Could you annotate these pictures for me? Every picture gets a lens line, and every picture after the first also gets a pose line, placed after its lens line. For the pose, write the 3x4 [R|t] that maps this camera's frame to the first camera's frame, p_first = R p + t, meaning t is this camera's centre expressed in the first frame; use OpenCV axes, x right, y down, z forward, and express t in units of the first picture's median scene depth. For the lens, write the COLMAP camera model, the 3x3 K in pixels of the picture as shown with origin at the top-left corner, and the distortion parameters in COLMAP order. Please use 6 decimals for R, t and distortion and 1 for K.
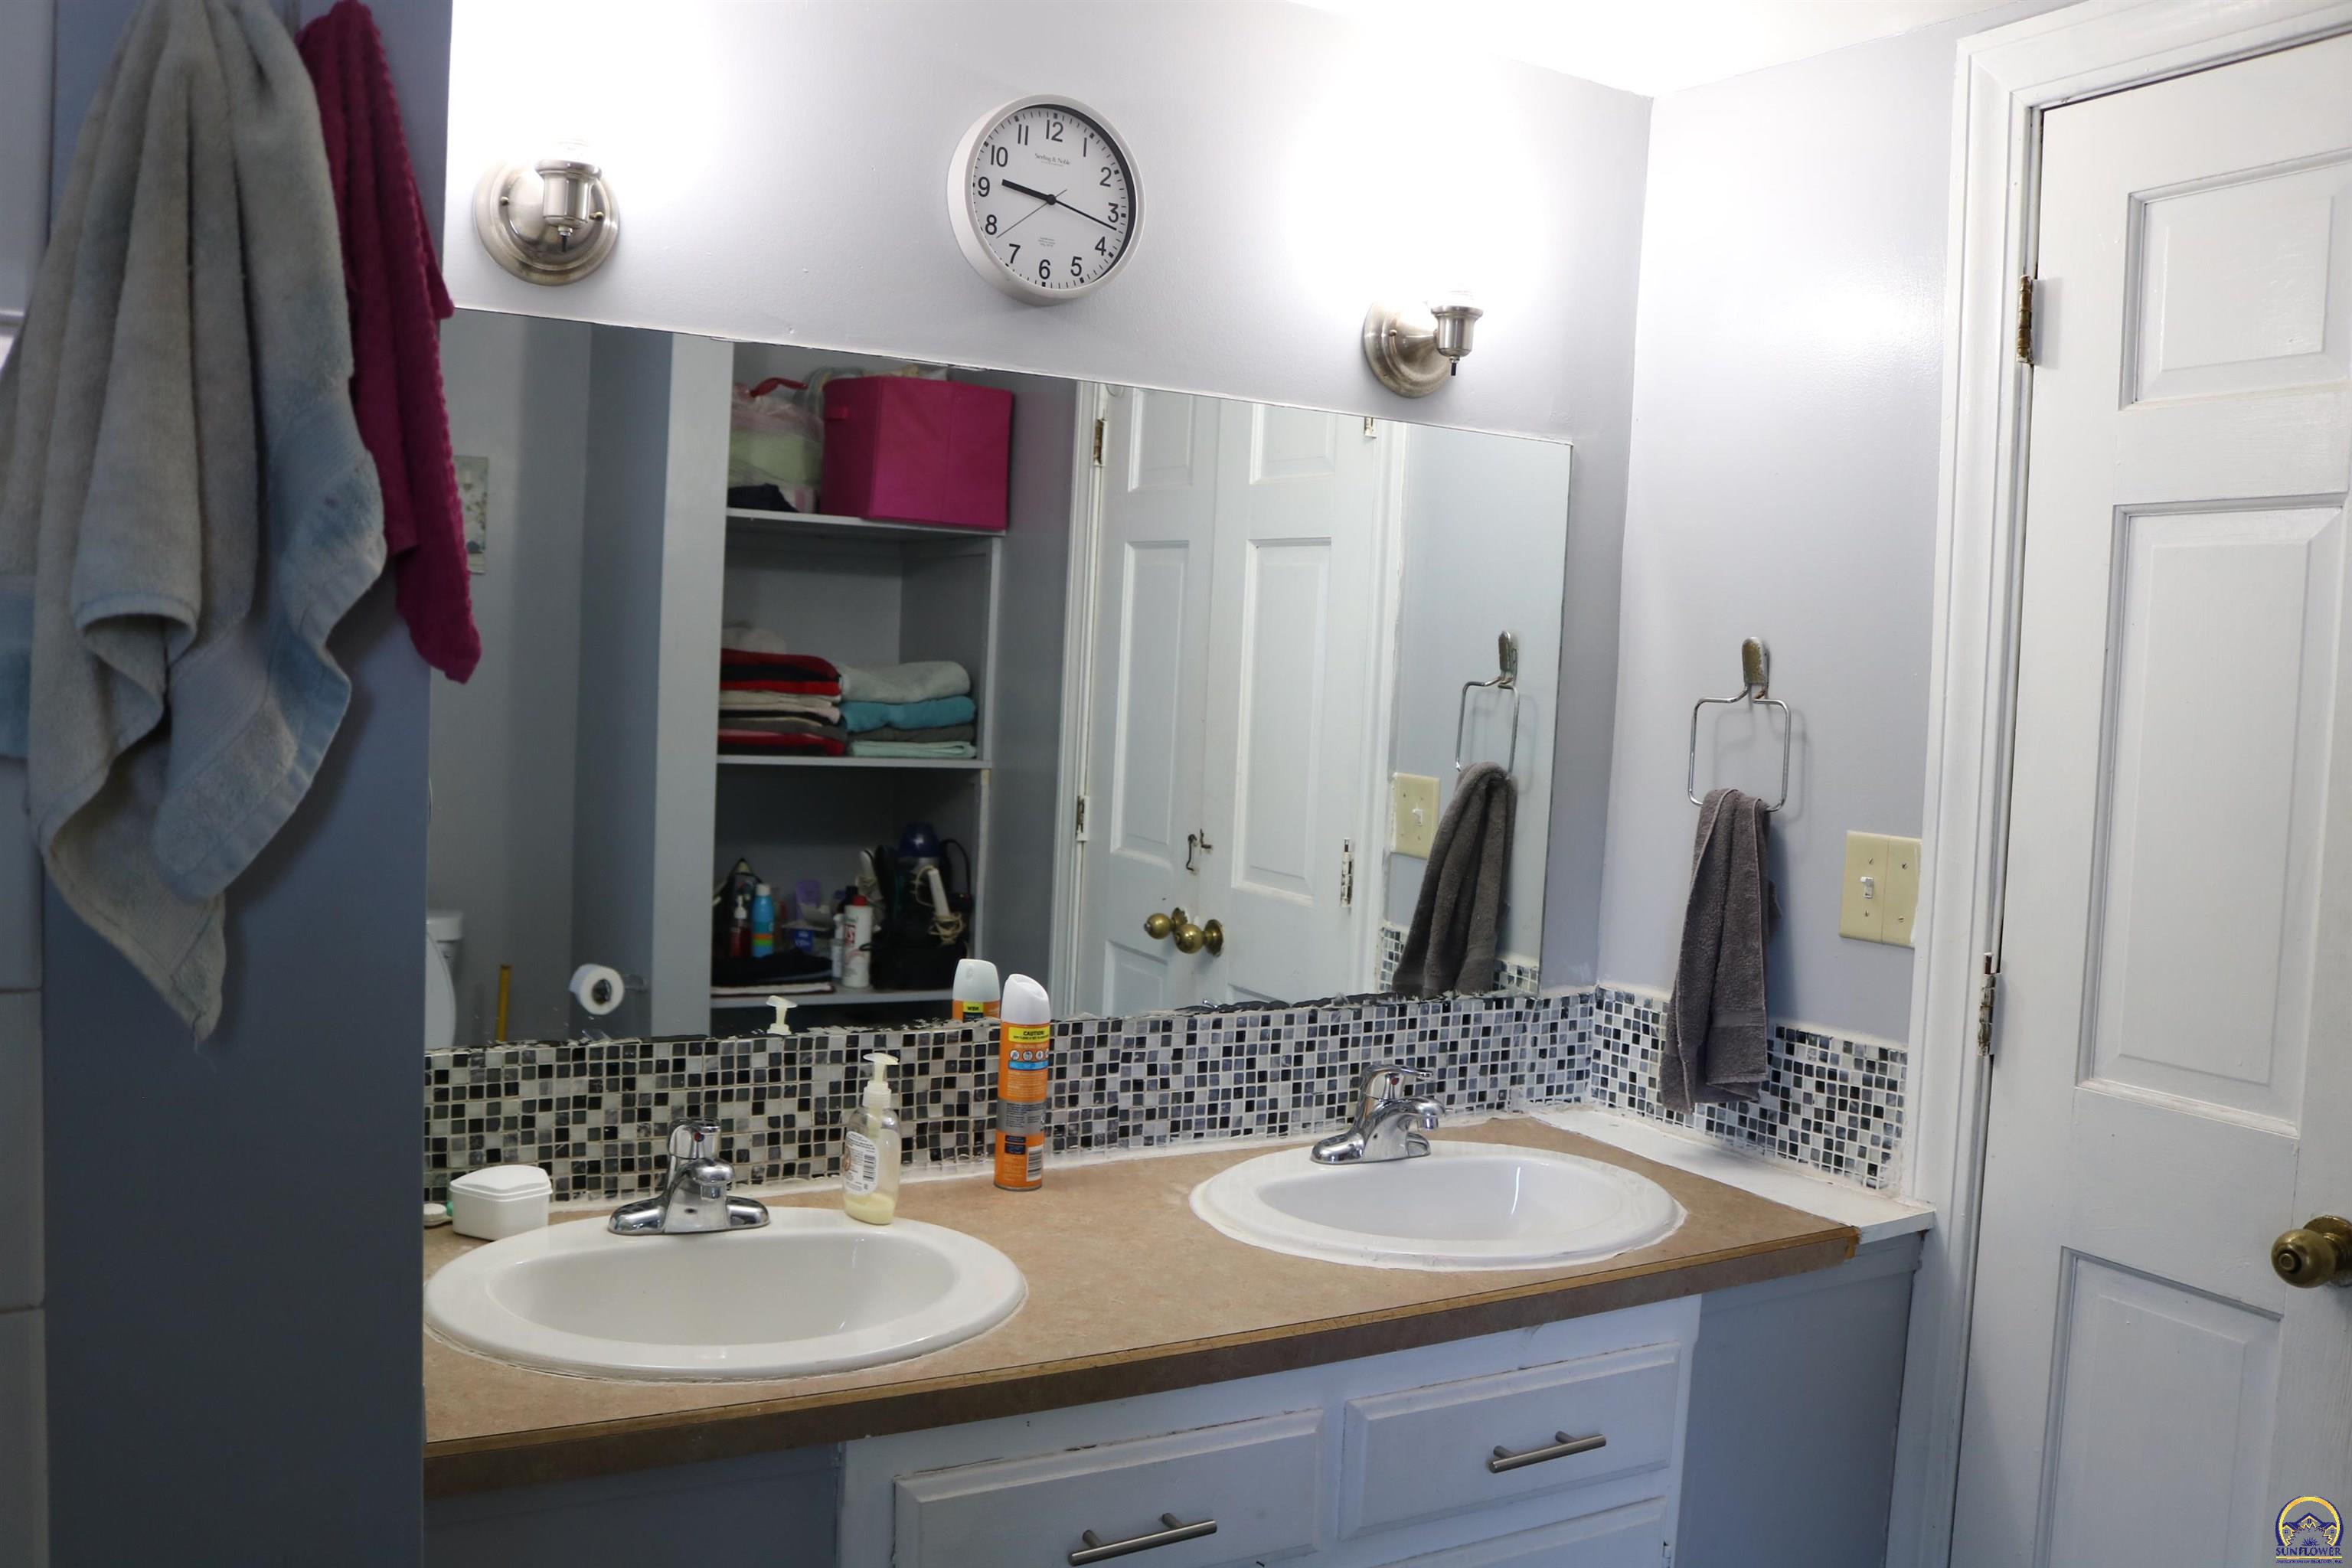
lens RADIAL K [[1954.6, 0, 1158.3], [0, 1954.6, 802.6], [0, 0, 1]] dist [-0.141454, 0.094514]
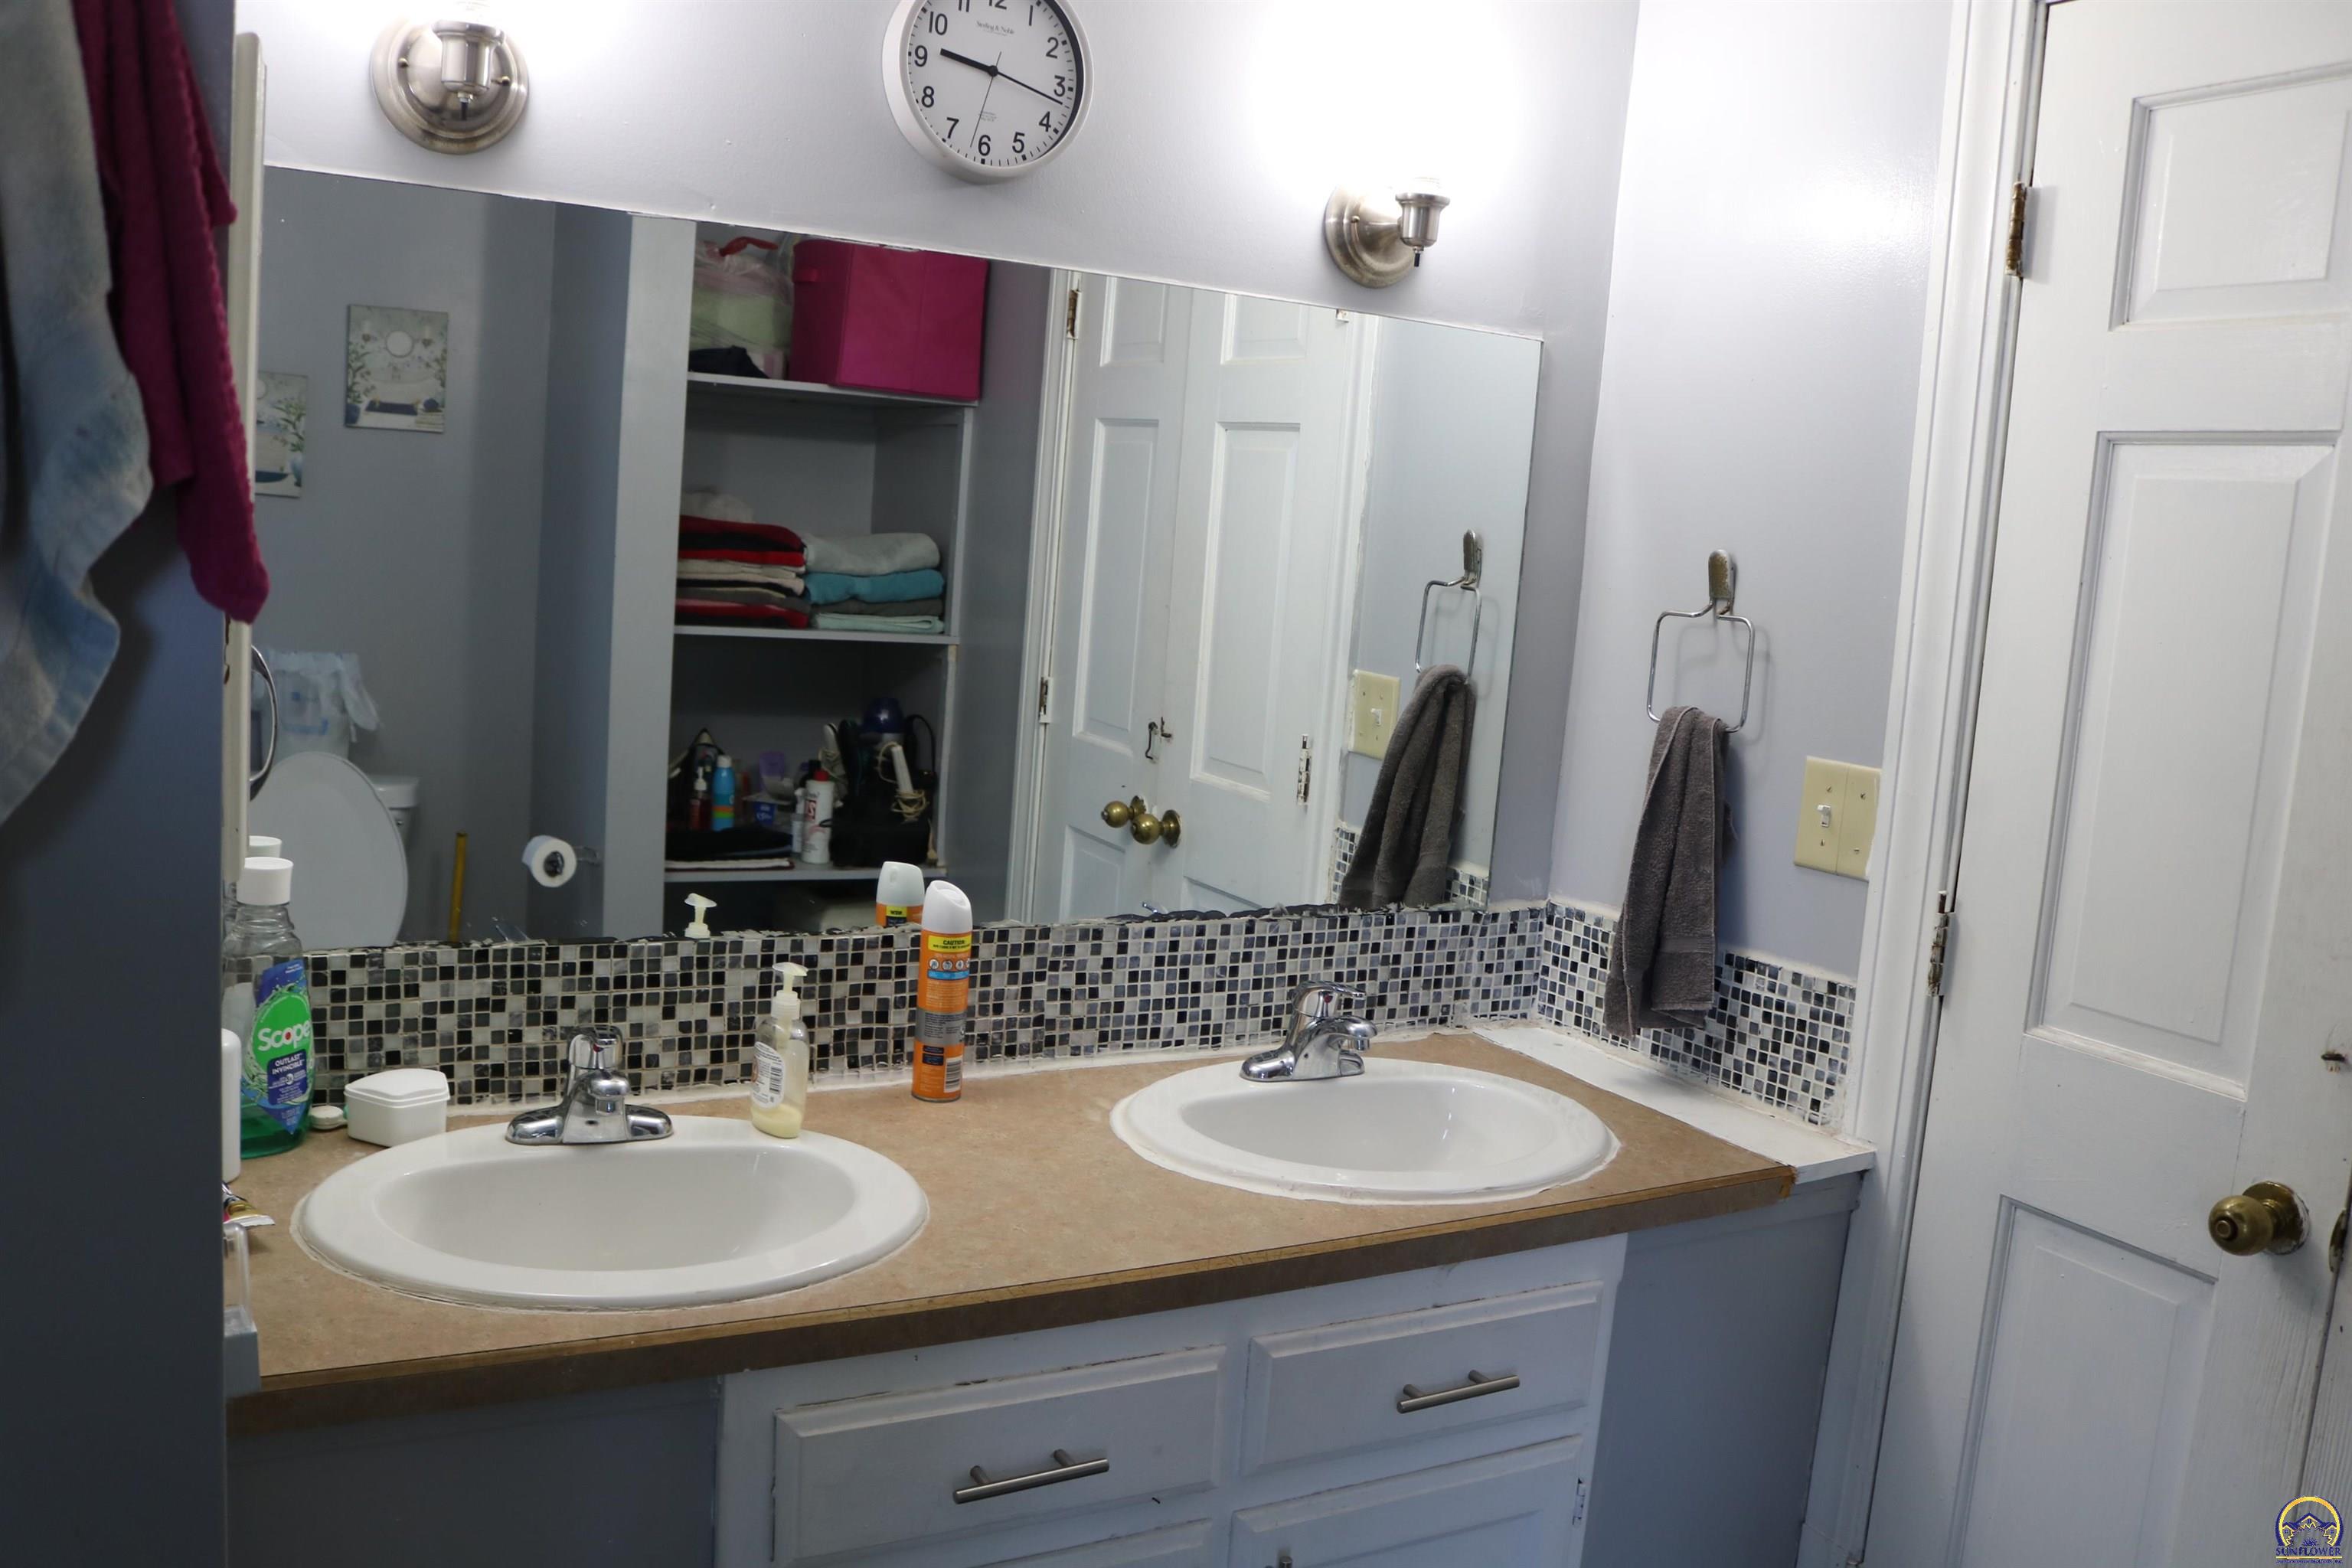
lens RADIAL K [[1954.6, 0, 1158.9], [0, 1954.6, 801.1], [0, 0, 1]] dist [-0.141454, 0.094514]
pose [[0.999591, 0.028581, 0.000297, 0.032979], [-0.028529, 0.997026, 0.071586, -0.022688], [0.001749, -0.071565, 0.997434, 0.032206]]
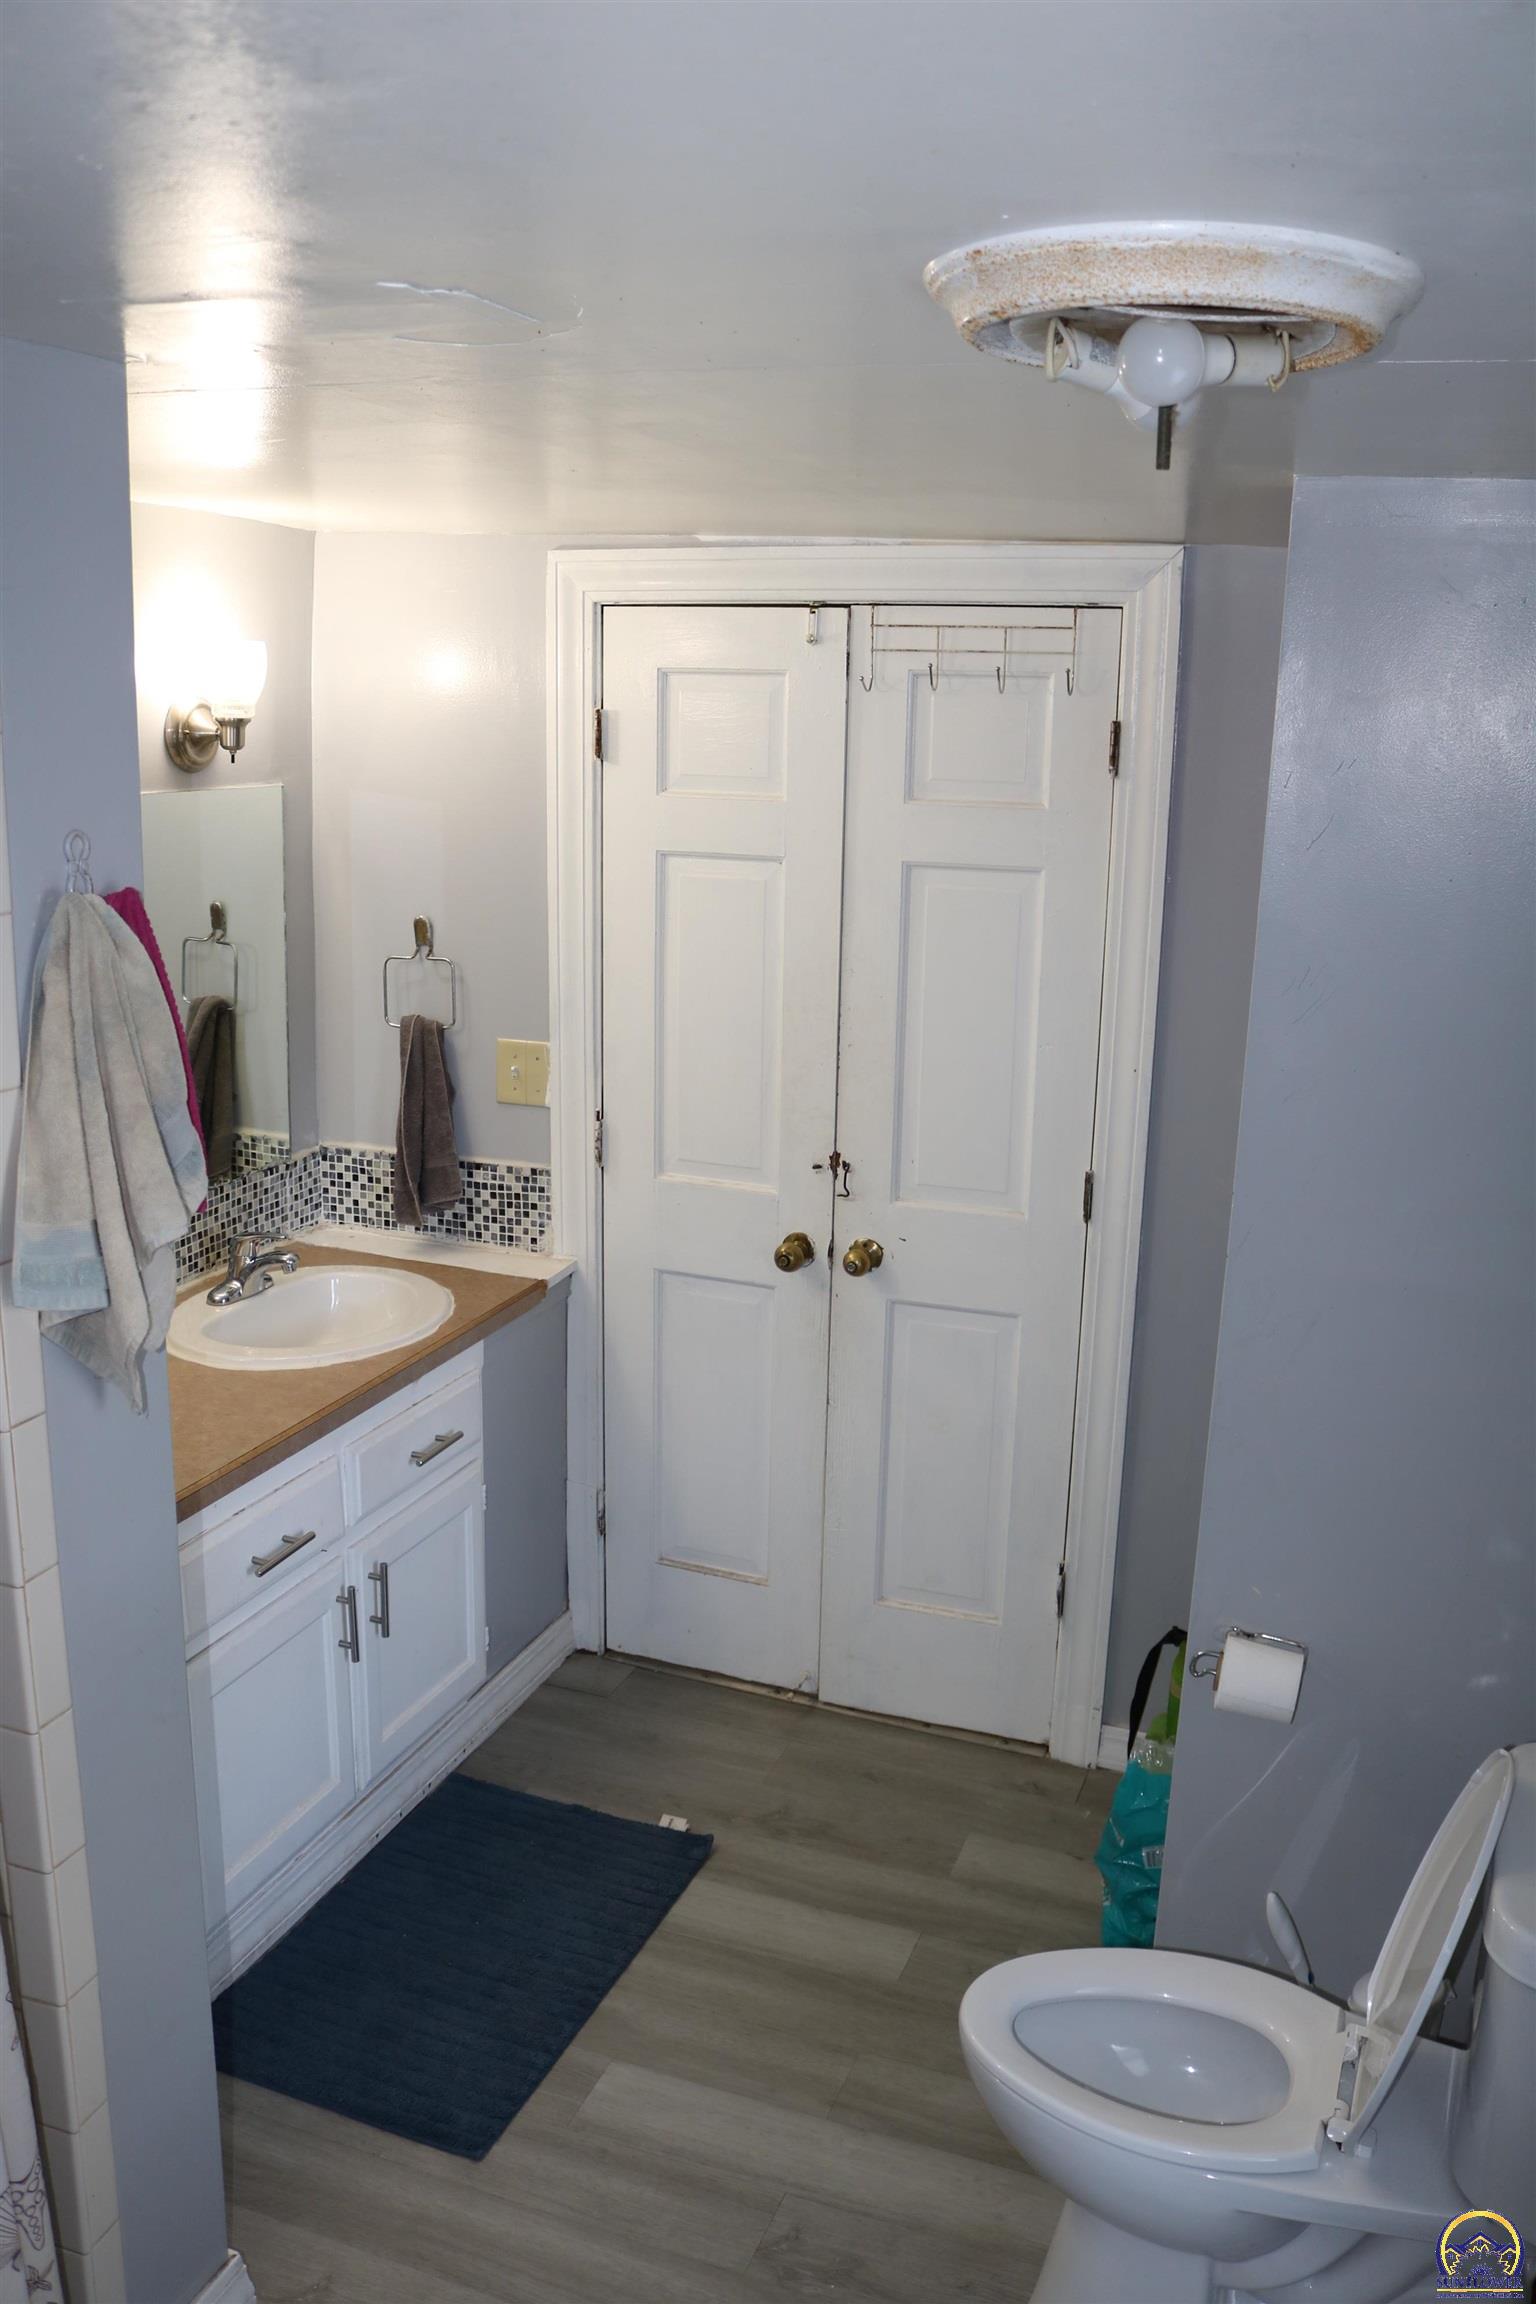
lens RADIAL K [[1914.7, 0, 767.5], [0, 1914.7, 1134.2], [0, 0, 1]] dist [-0.141454, 0.094514]
pose [[0.771068, -0.165966, 0.614744, -0.458939], [0.053004, 0.978814, 0.197774, -0.208940], [-0.634543, -0.119913, 0.763528, -0.369821]]
